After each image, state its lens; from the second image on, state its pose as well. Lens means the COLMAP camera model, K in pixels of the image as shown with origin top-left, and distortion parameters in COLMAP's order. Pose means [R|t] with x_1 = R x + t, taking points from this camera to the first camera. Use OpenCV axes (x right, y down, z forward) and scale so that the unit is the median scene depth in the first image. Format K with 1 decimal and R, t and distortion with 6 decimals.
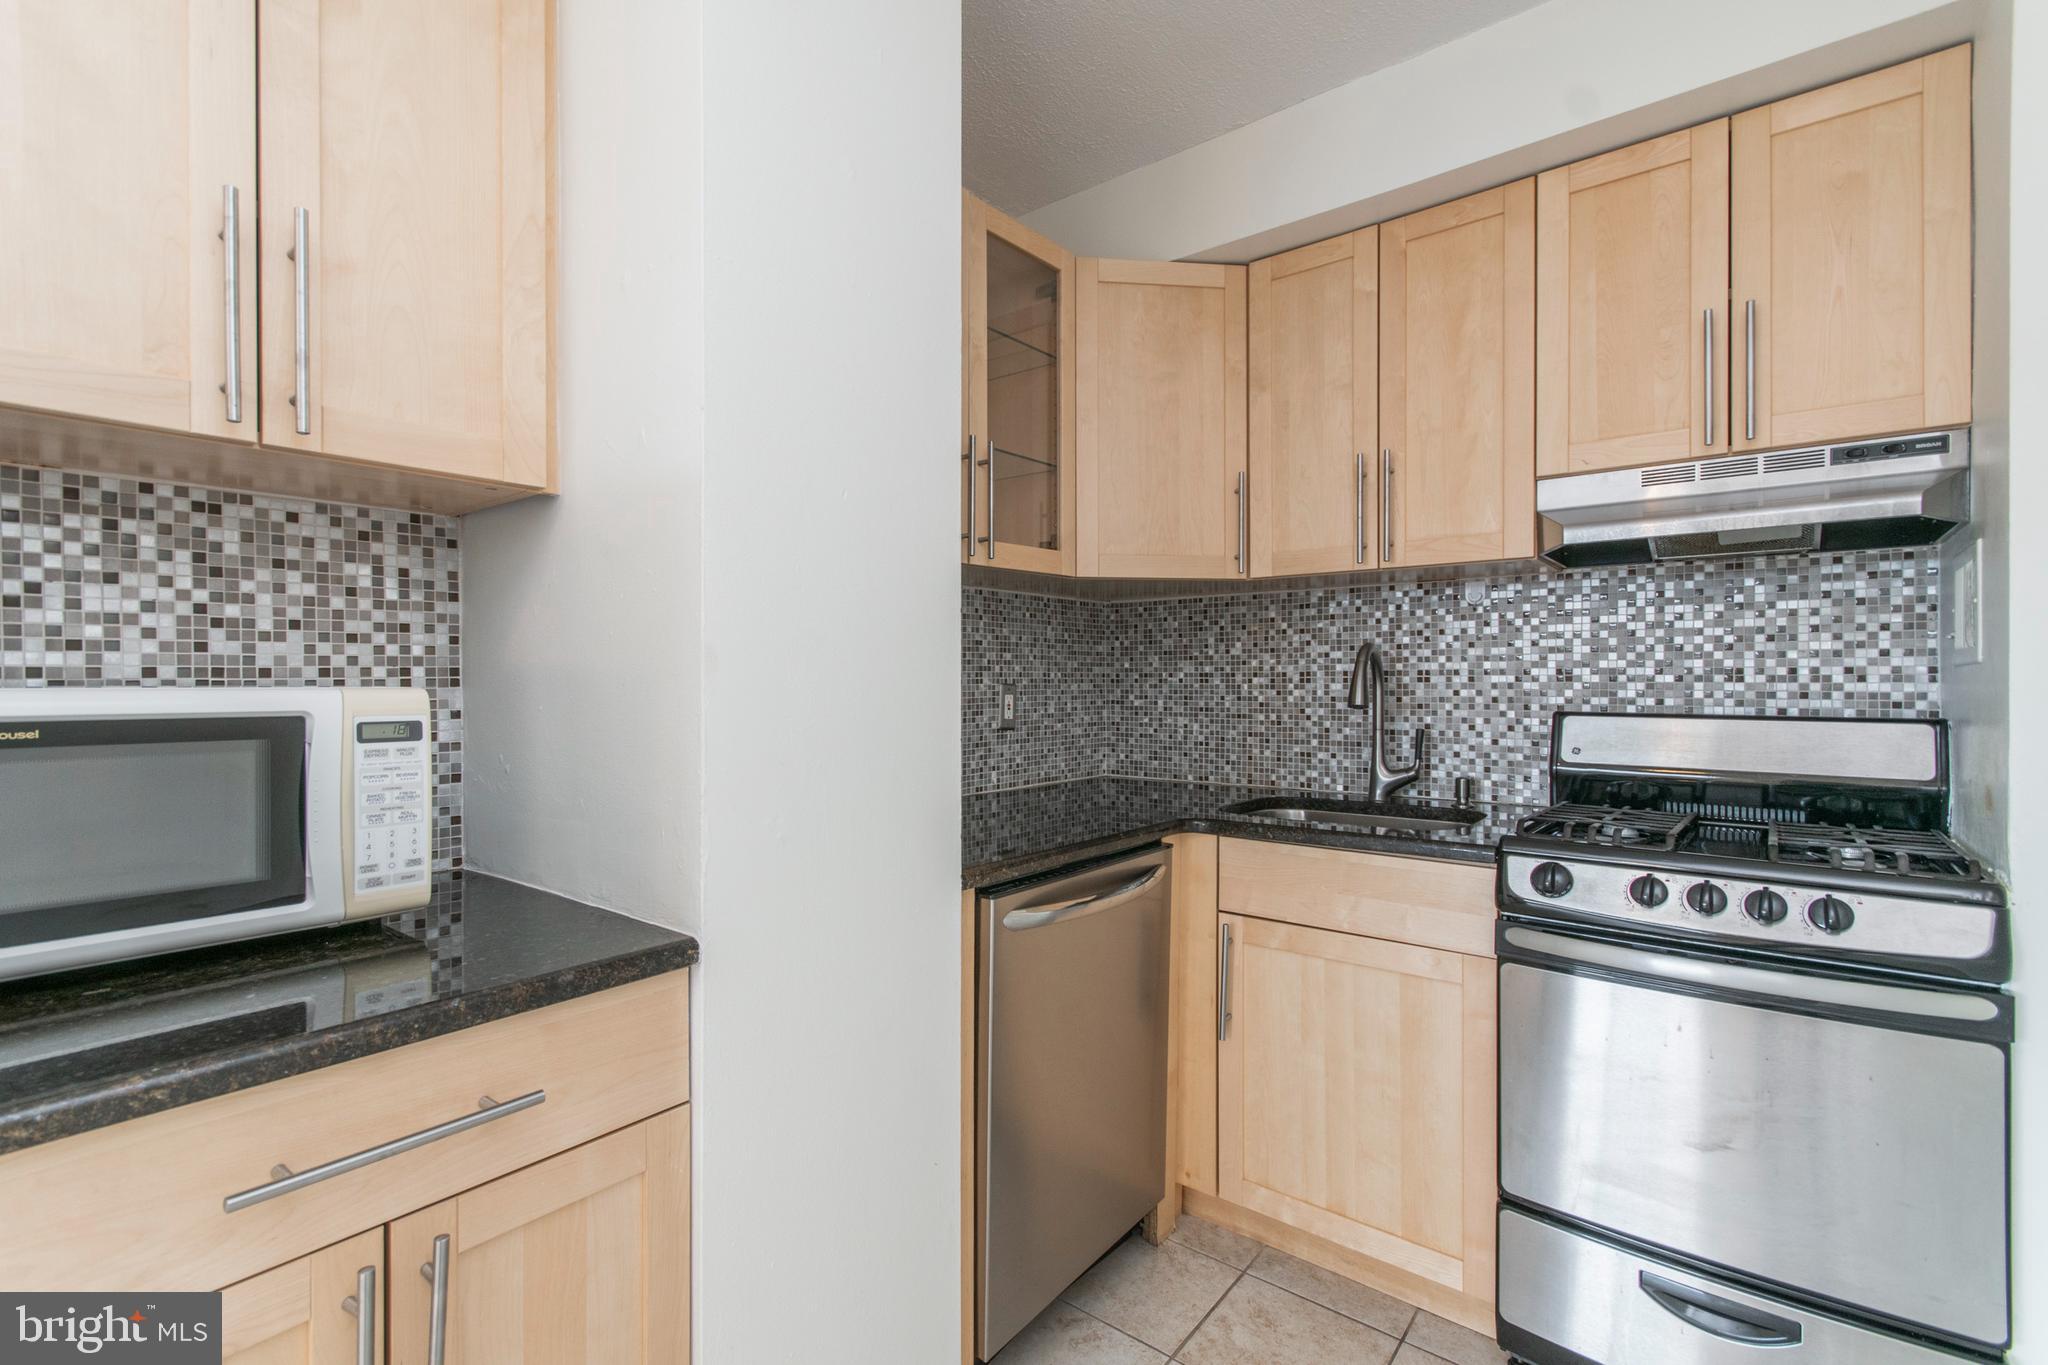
lens RADIAL K [[921.3, 0, 993.8], [0, 921.3, 686.9], [0, 0, 1]] dist [0.011621, -0.003626]
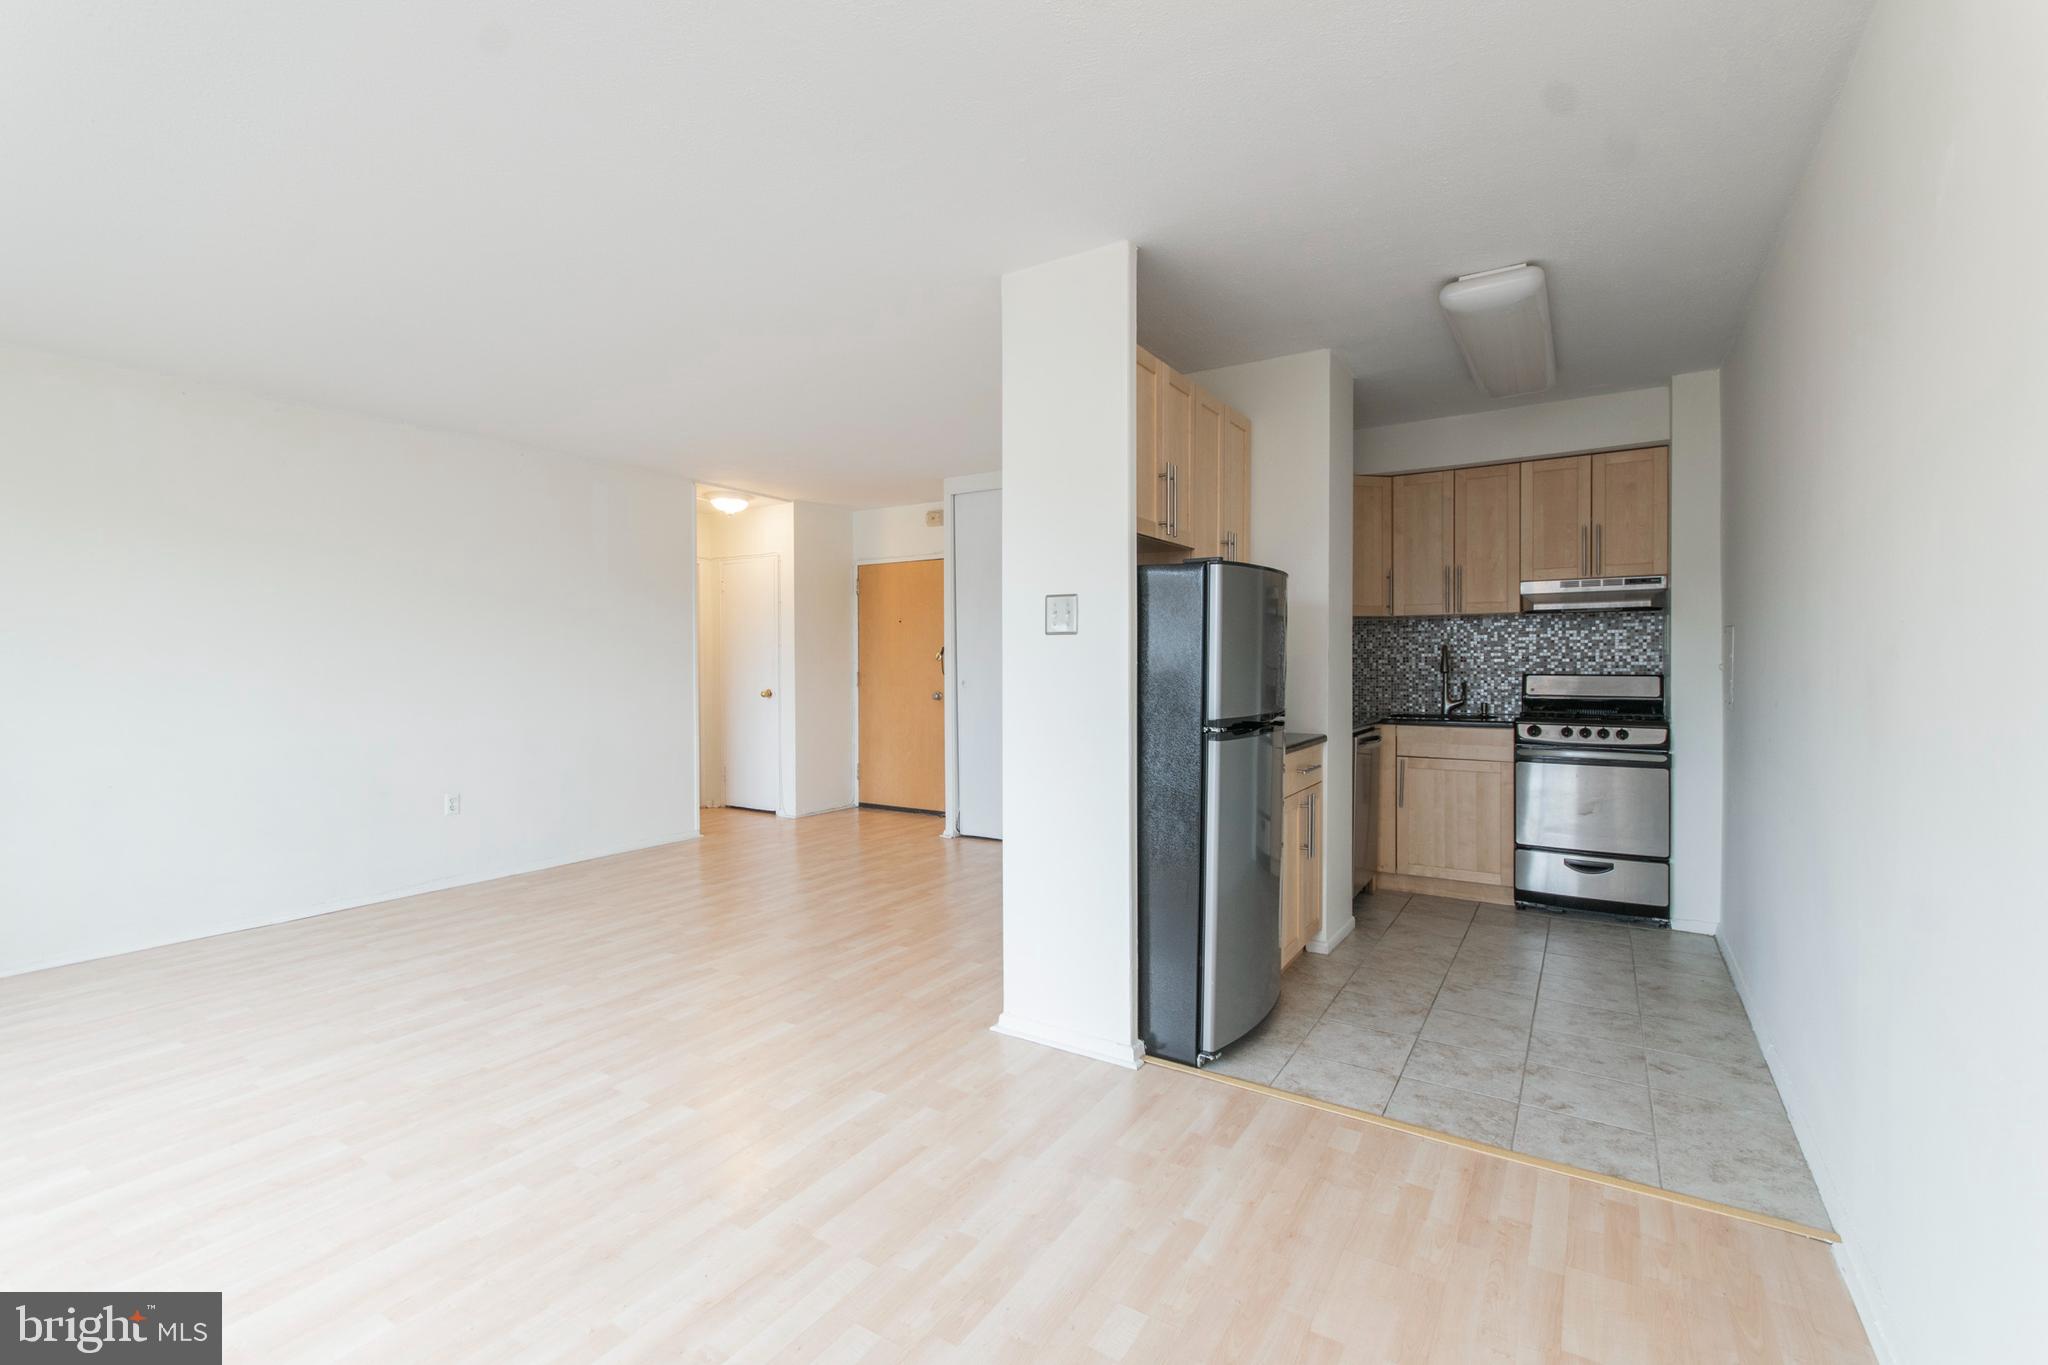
lens RADIAL K [[921.3, 0, 994.0], [0, 921.3, 676.2], [0, 0, 1]] dist [0.011621, -0.003626]
pose [[0.993717, -0.004580, 0.111824, -1.159802], [0.003671, 0.999959, 0.008332, 0.008477], [-0.111857, -0.007869, 0.993693, -1.392273]]
